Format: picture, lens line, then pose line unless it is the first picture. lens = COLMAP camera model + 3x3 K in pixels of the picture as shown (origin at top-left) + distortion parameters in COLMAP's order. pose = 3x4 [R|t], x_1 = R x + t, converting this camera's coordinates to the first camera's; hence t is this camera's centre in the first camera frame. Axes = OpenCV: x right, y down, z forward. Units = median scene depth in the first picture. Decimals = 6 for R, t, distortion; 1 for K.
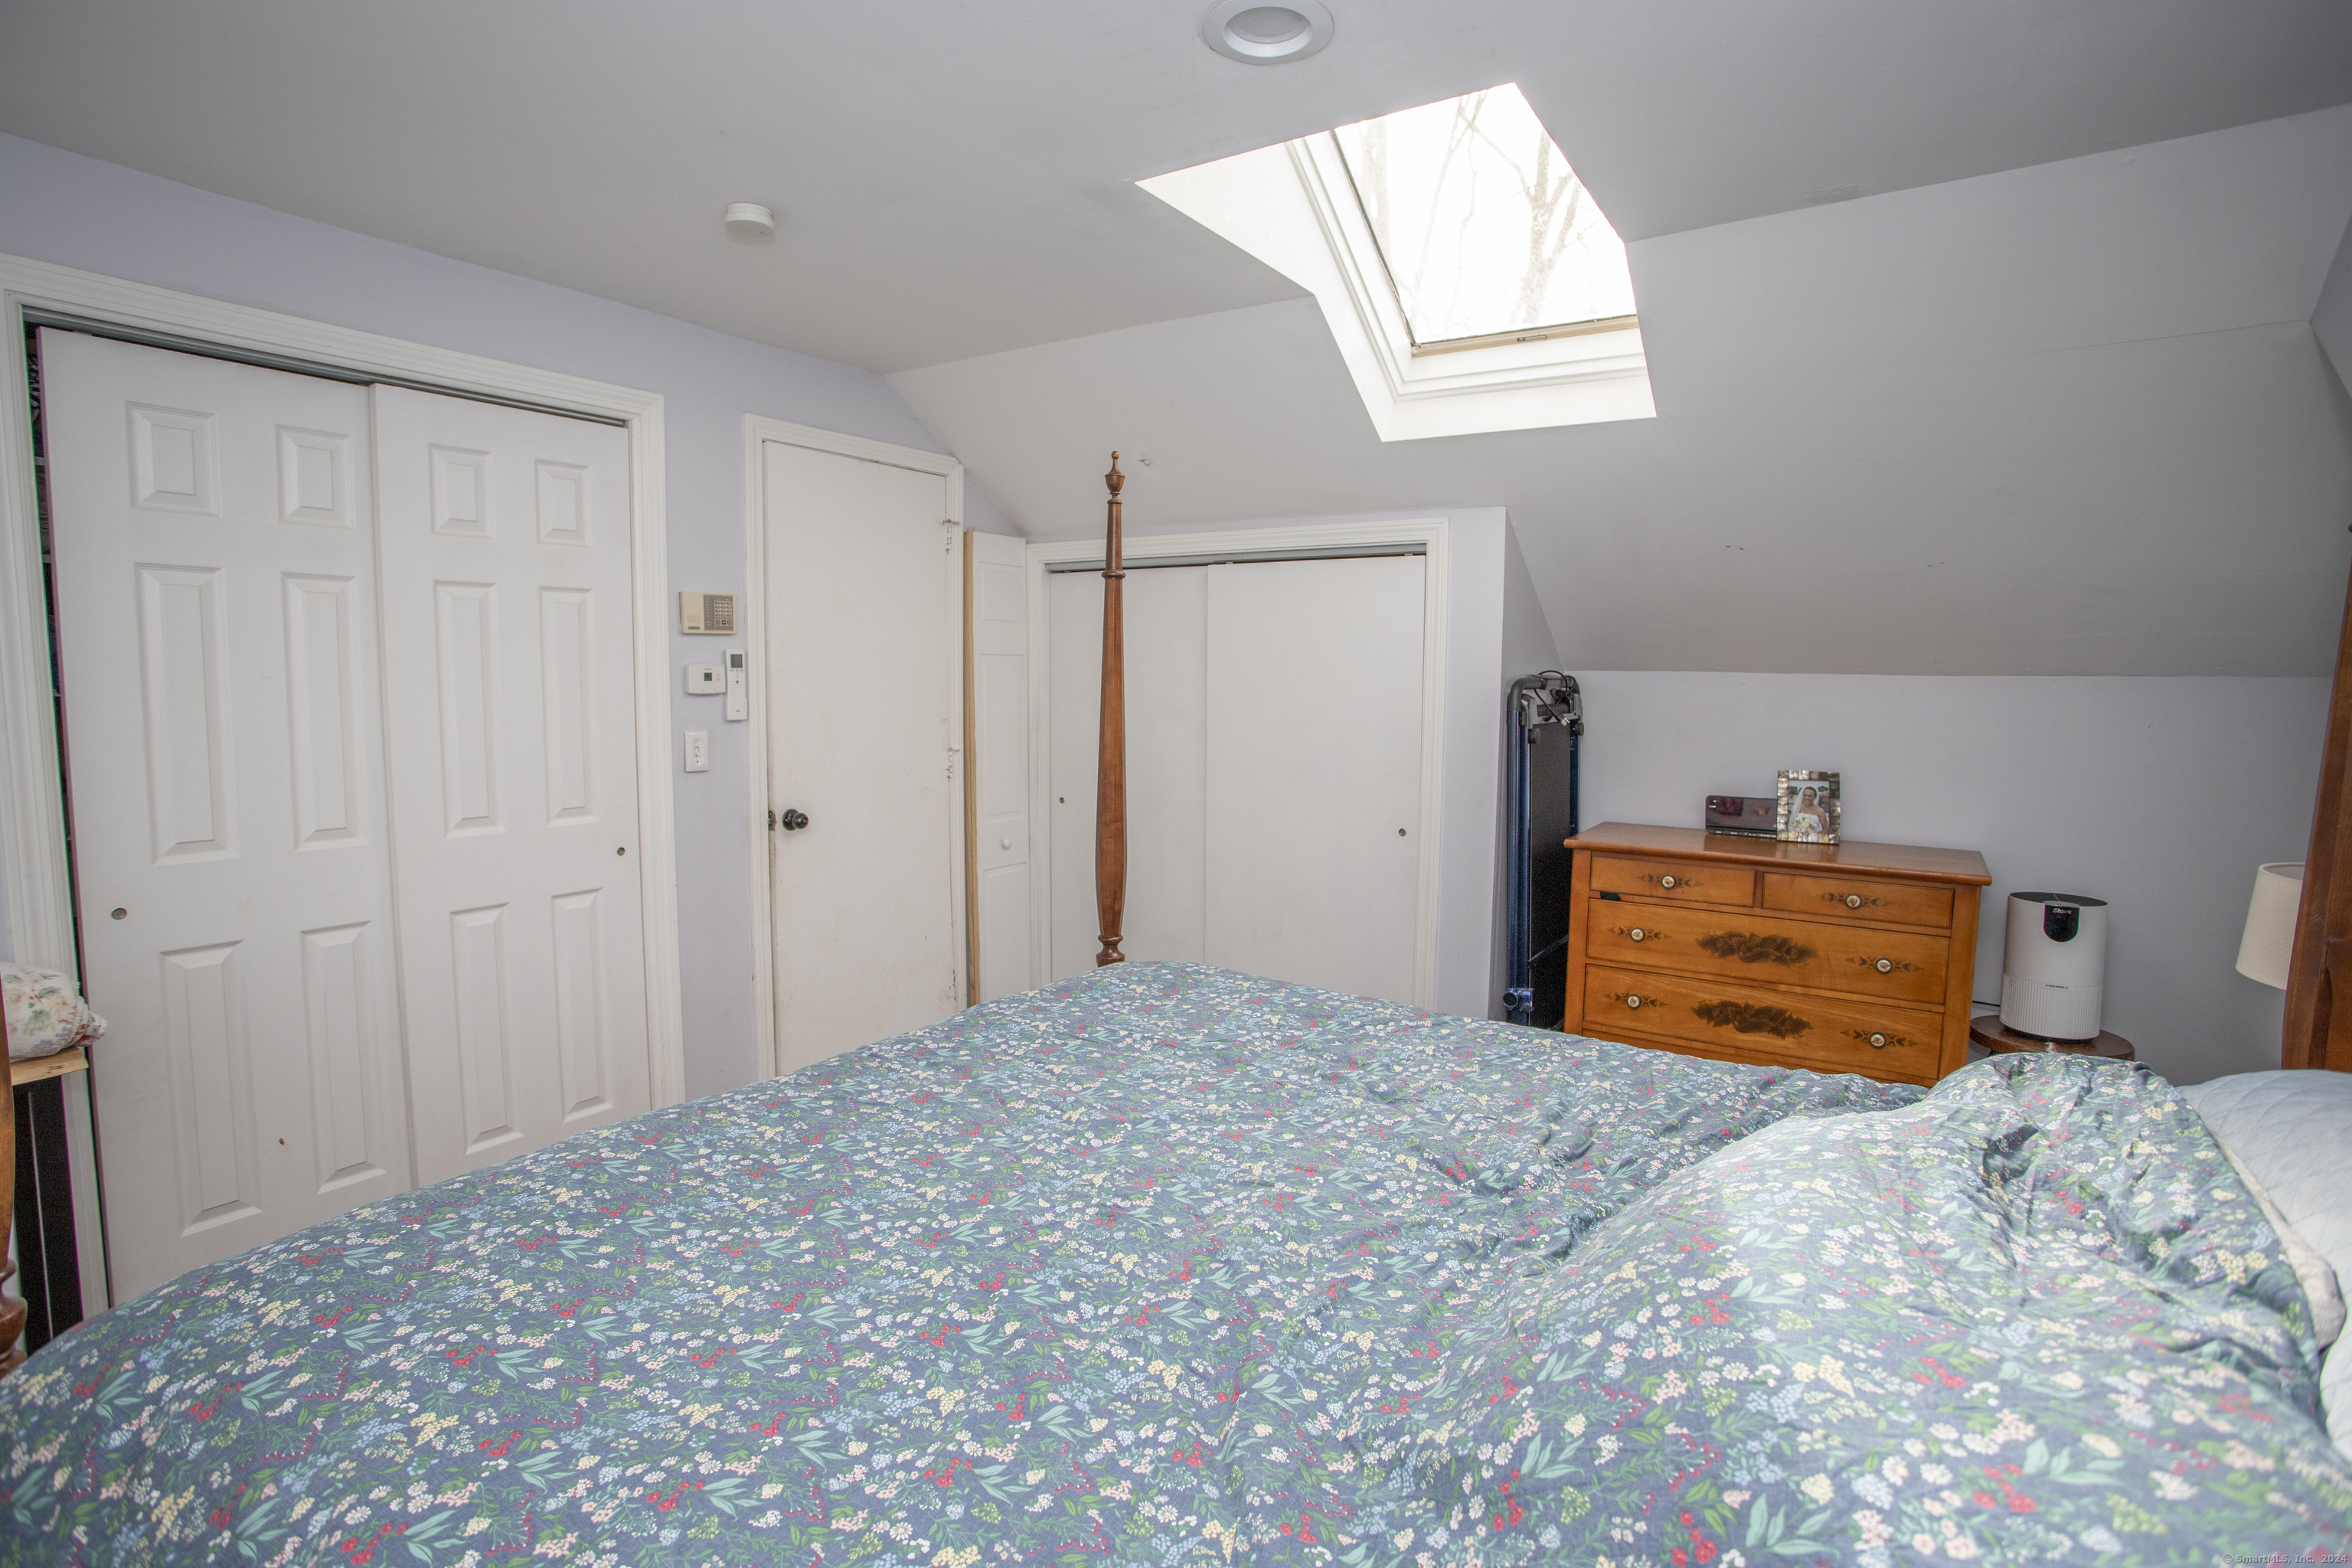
lens RADIAL K [[1138.9, 0, 1165.8], [0, 1138.9, 773.5], [0, 0, 1]] dist [-0.082896, 0.034679]
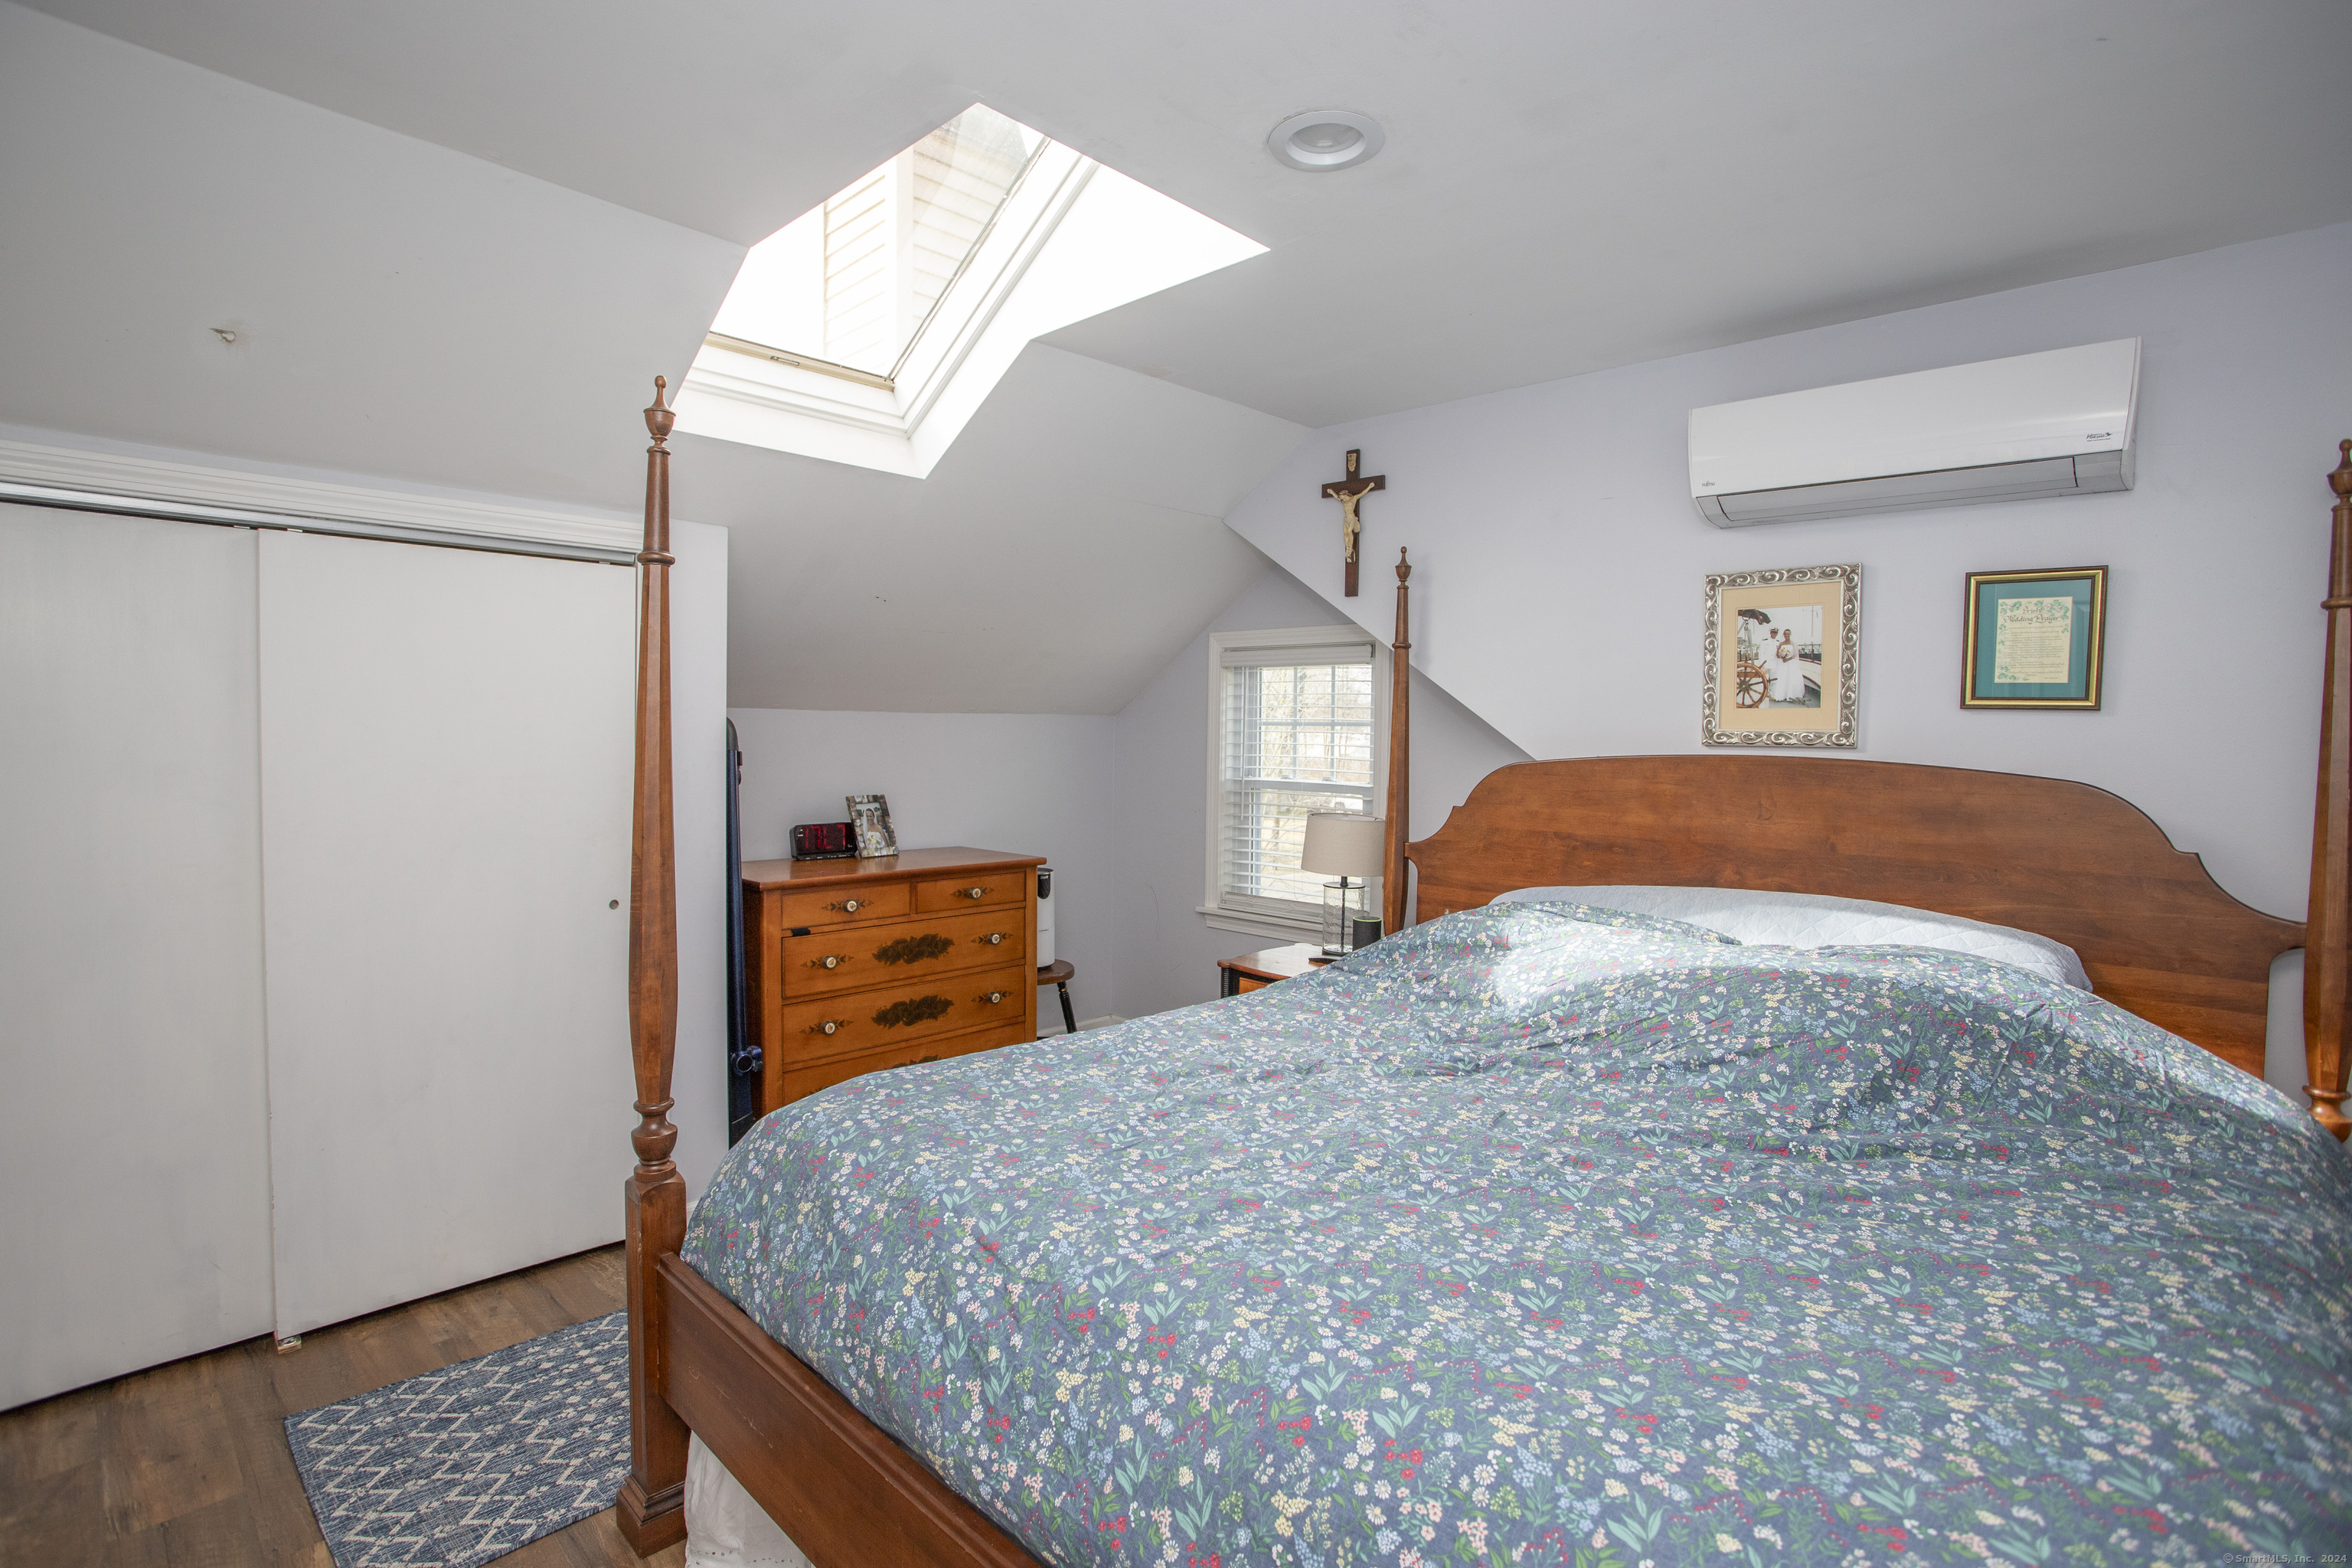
lens RADIAL K [[1138.9, 0, 1165.8], [0, 1138.9, 773.5], [0, 0, 1]] dist [-0.082896, 0.034679]
pose [[0.182542, -0.045555, 0.982142, -0.597365], [0.077034, 0.996518, 0.031904, -0.043861], [-0.980176, 0.069835, 0.185415, 0.549214]]
